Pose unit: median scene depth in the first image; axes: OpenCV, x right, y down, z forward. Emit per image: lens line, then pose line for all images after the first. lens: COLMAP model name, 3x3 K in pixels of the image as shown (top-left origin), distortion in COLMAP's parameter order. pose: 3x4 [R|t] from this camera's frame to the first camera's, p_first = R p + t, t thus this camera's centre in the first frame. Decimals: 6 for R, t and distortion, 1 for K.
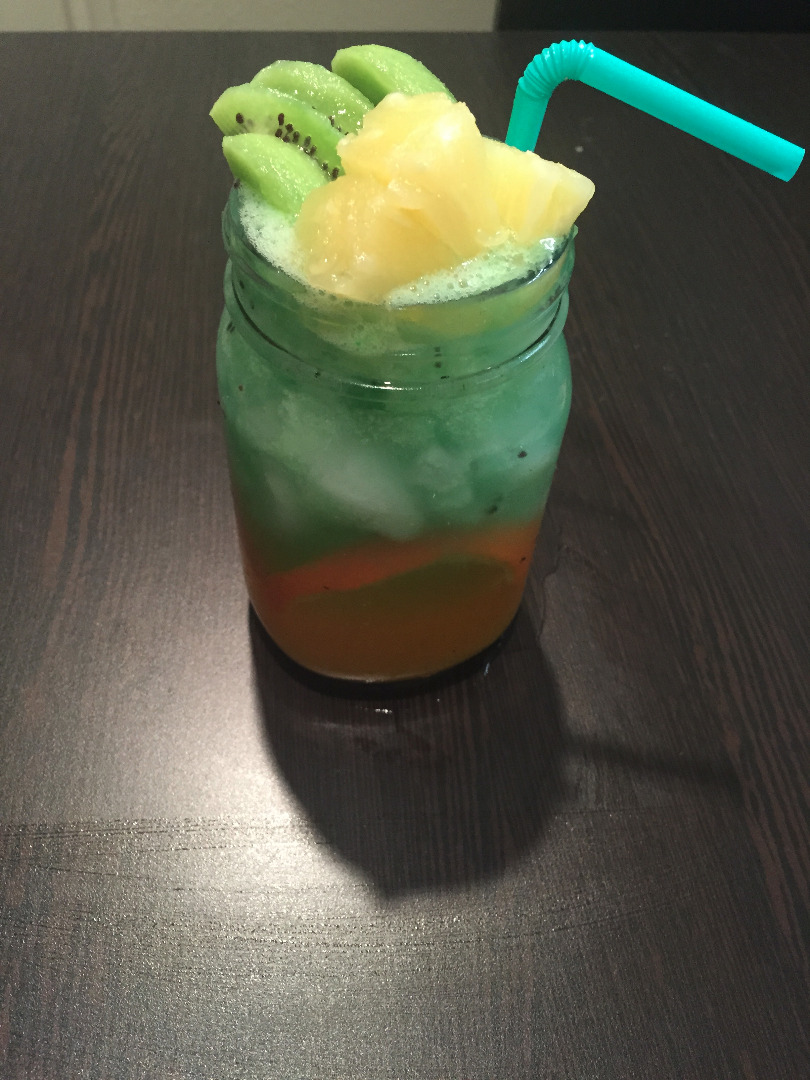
lens RADIAL K [[908.0, 0, 404.5], [0, 908.0, 515.7], [0, 0, 1]] dist [0.066822, -0.133613]
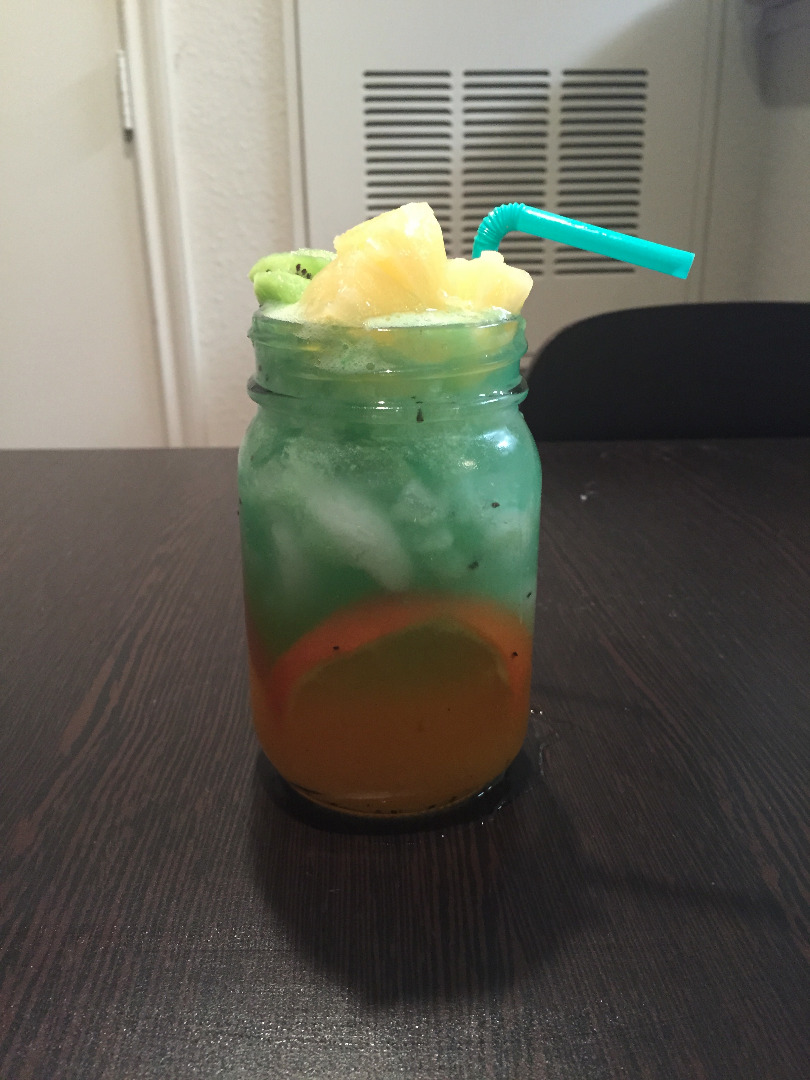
lens RADIAL K [[898.0, 0, 405.0], [0, 898.0, 540.0], [0, 0, 1]] dist [0.068081, -0.142538]
pose [[0.997547, -0.030006, -0.063237, 0.066324], [-0.005465, 0.867301, -0.497755, 0.407266], [0.069781, 0.496879, 0.865010, 0.041318]]
